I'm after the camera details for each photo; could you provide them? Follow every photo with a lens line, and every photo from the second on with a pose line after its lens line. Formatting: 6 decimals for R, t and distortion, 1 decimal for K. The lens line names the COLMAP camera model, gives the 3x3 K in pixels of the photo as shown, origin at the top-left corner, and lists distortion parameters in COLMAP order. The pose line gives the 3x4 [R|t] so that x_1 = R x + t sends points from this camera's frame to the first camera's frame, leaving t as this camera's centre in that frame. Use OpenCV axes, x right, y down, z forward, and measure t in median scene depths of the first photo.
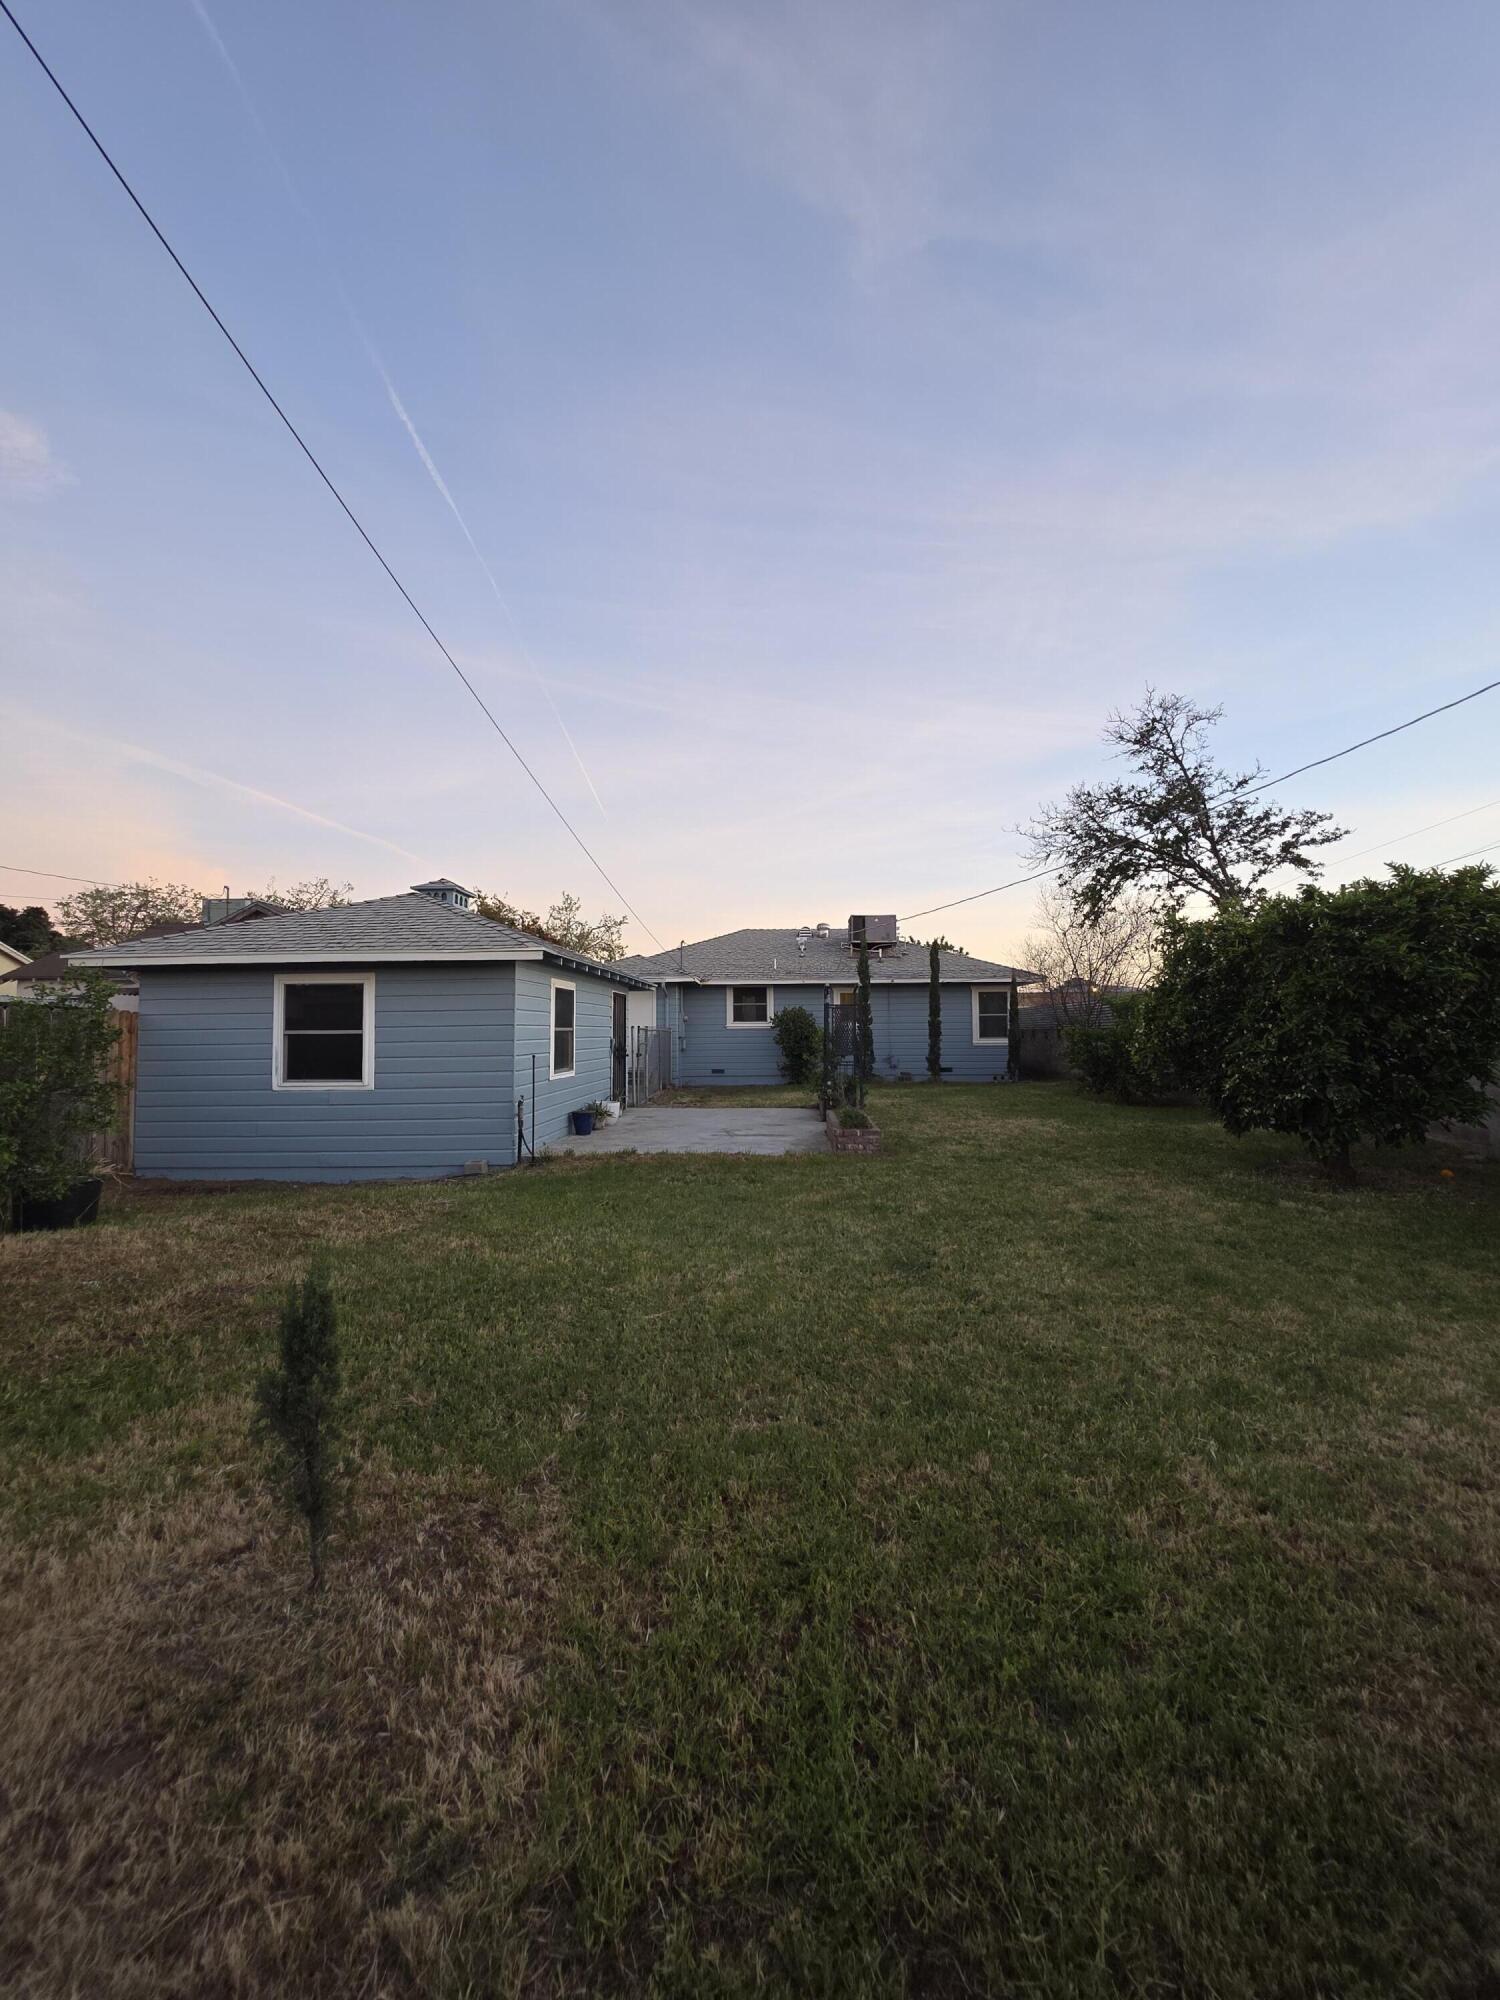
lens RADIAL K [[795.2, 0, 747.9], [0, 795.2, 996.9], [0, 0, 1]] dist [0.009692, -0.006571]
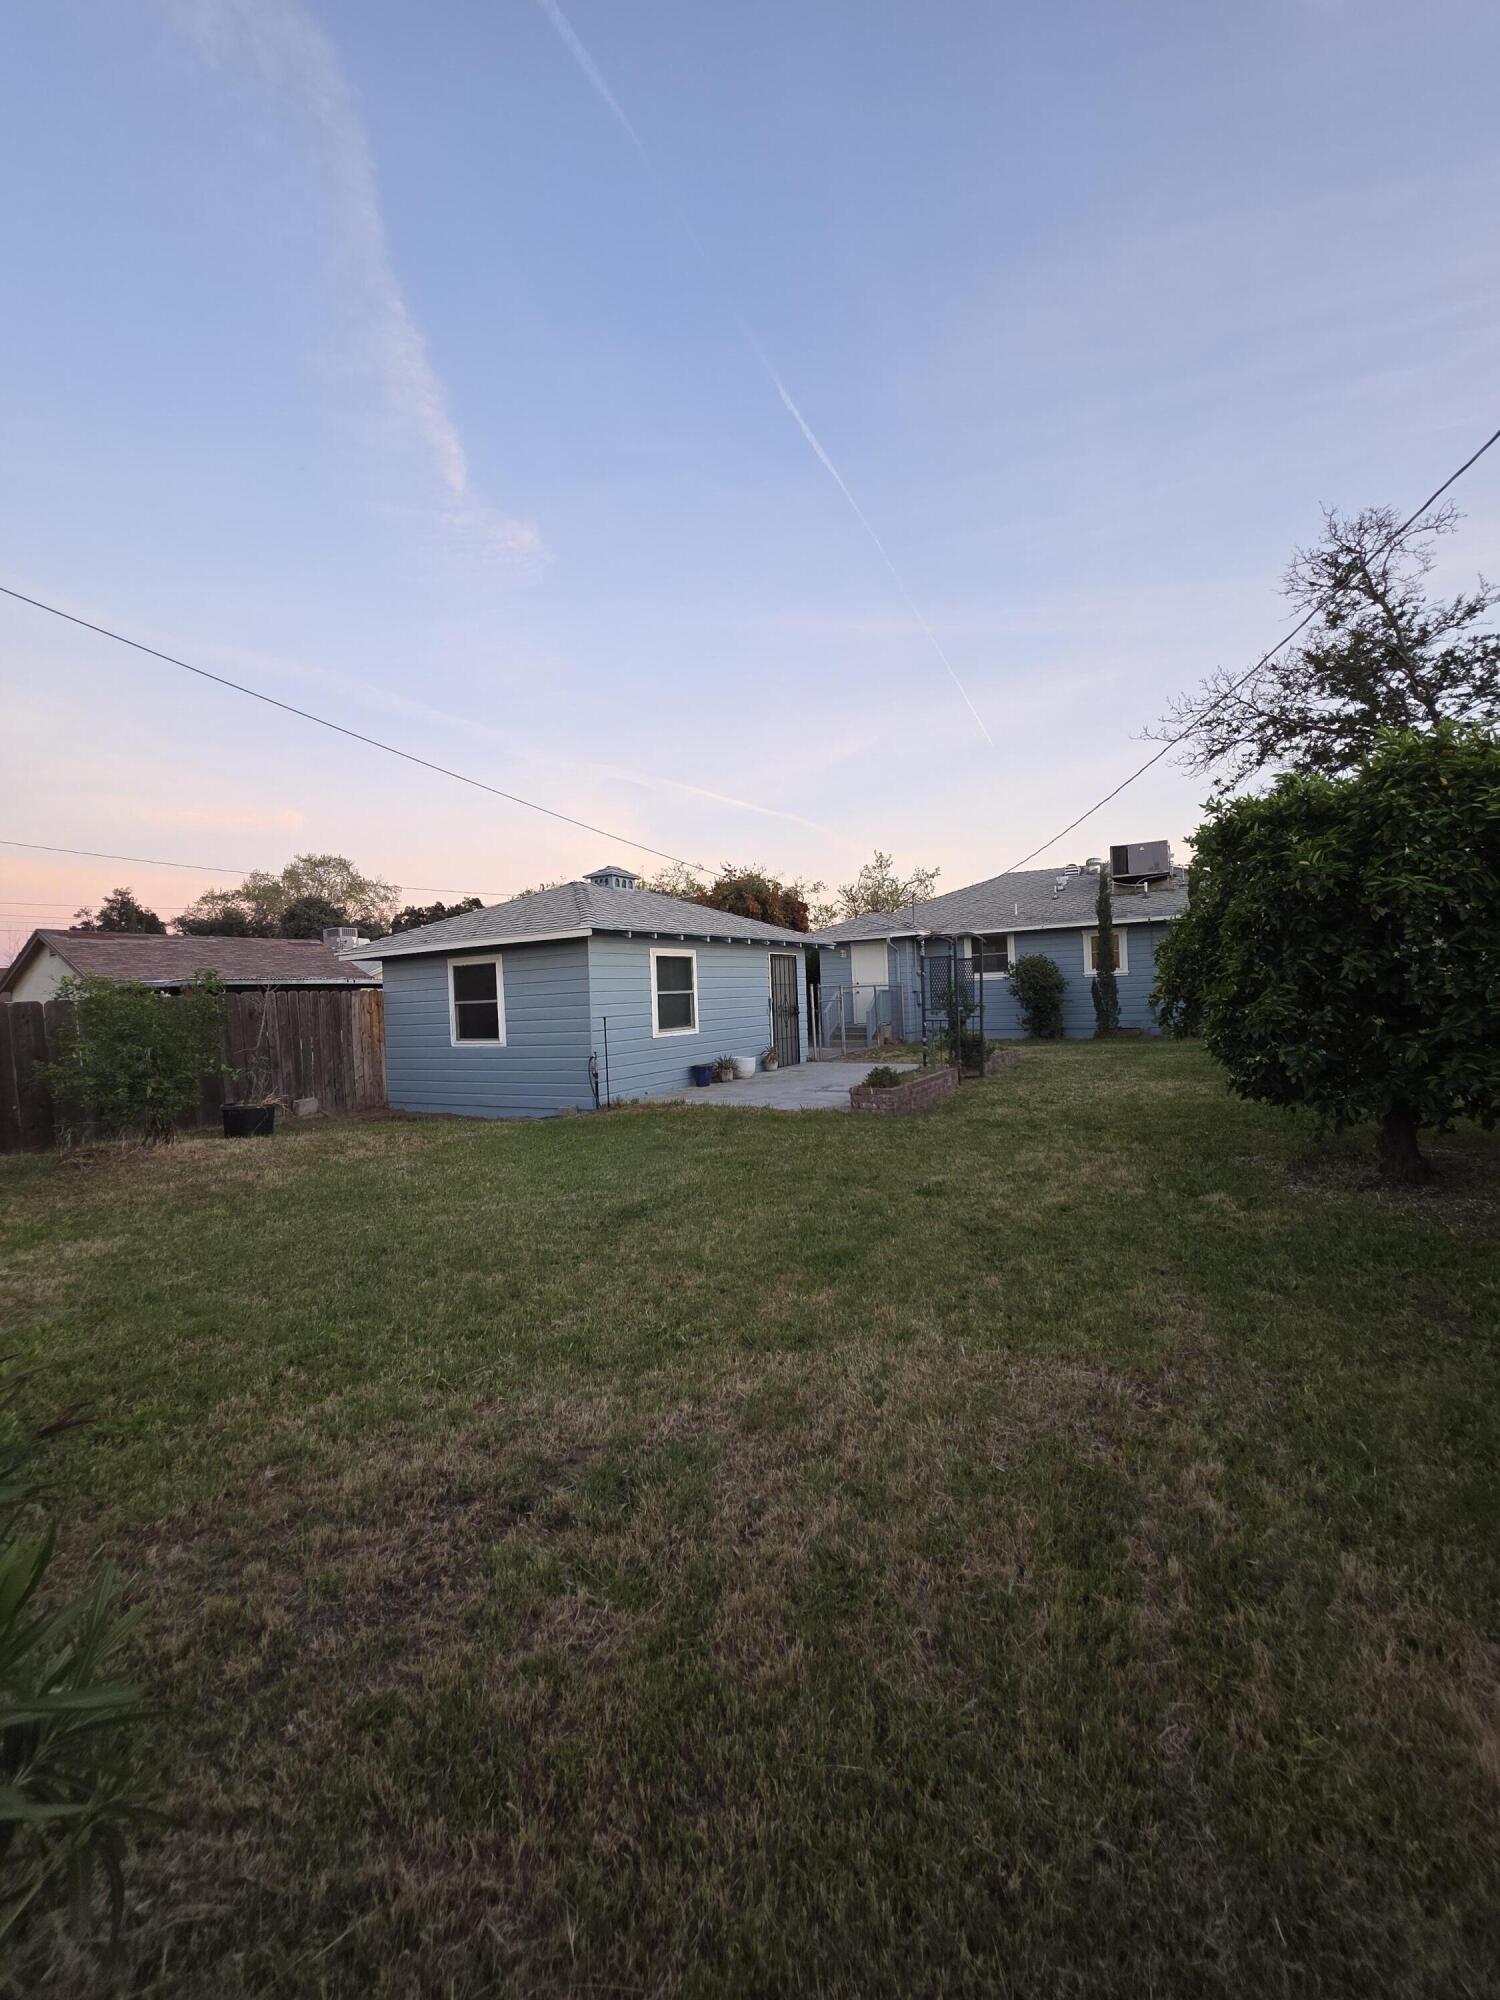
lens RADIAL K [[795.2, 0, 764.4], [0, 795.2, 999.0], [0, 0, 1]] dist [0.009692, -0.006571]
pose [[0.880341, -0.025825, -0.473638, 0.398109], [0.055324, 0.997292, 0.048453, 0.002526], [0.471104, -0.068859, 0.879386, 0.072227]]
